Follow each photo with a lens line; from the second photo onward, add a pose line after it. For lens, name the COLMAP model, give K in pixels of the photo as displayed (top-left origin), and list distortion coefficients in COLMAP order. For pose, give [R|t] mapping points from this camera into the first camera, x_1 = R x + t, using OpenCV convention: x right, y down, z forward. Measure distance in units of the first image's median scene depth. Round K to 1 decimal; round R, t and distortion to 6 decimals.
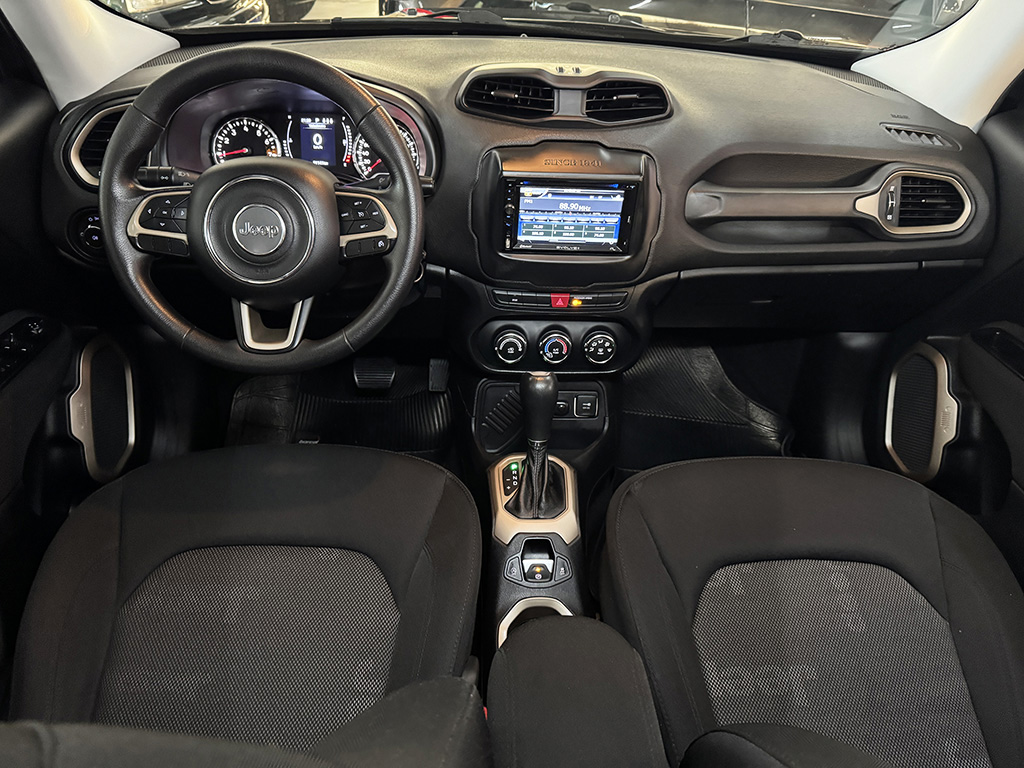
lens RADIAL K [[725.6, 0, 512.0], [0, 725.6, 384.0], [0, 0, 1]] dist [0.196930, -0.445634]
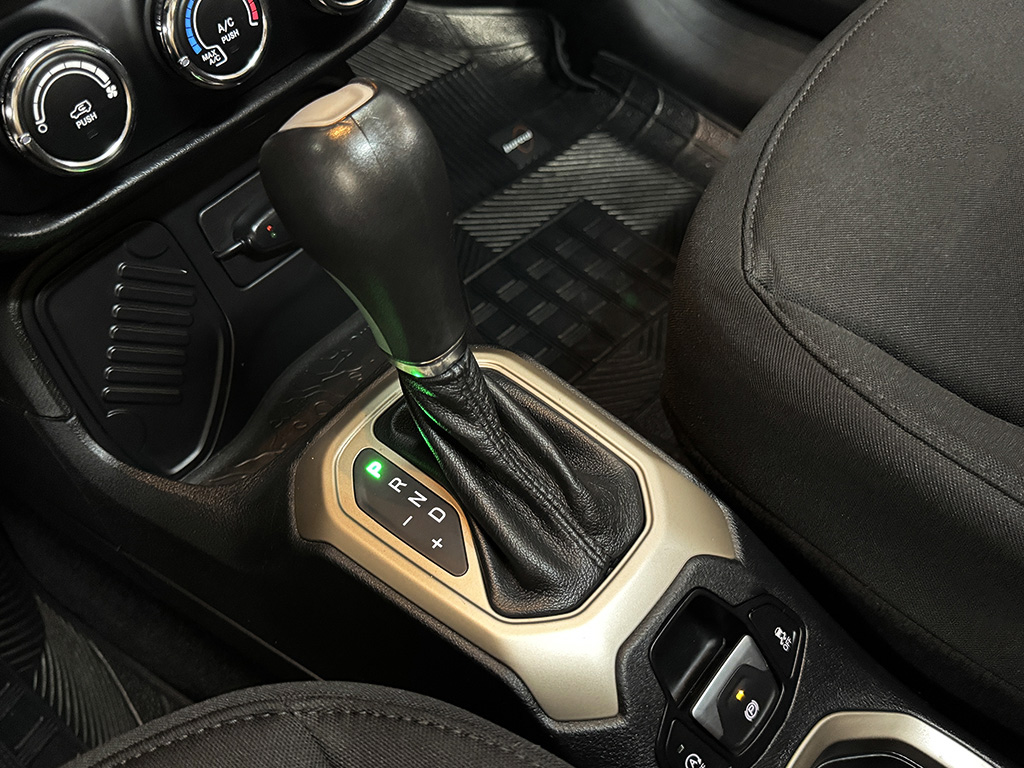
lens RADIAL K [[968.3, 0, 512.0], [0, 968.3, 384.0], [0, 0, 1]] dist [0.152591, -0.348740]
pose [[0.666643, -0.619598, 0.414349, -0.105239], [0.474797, 0.781509, 0.404735, -0.044294], [-0.574591, -0.073082, 0.815171, 0.705277]]
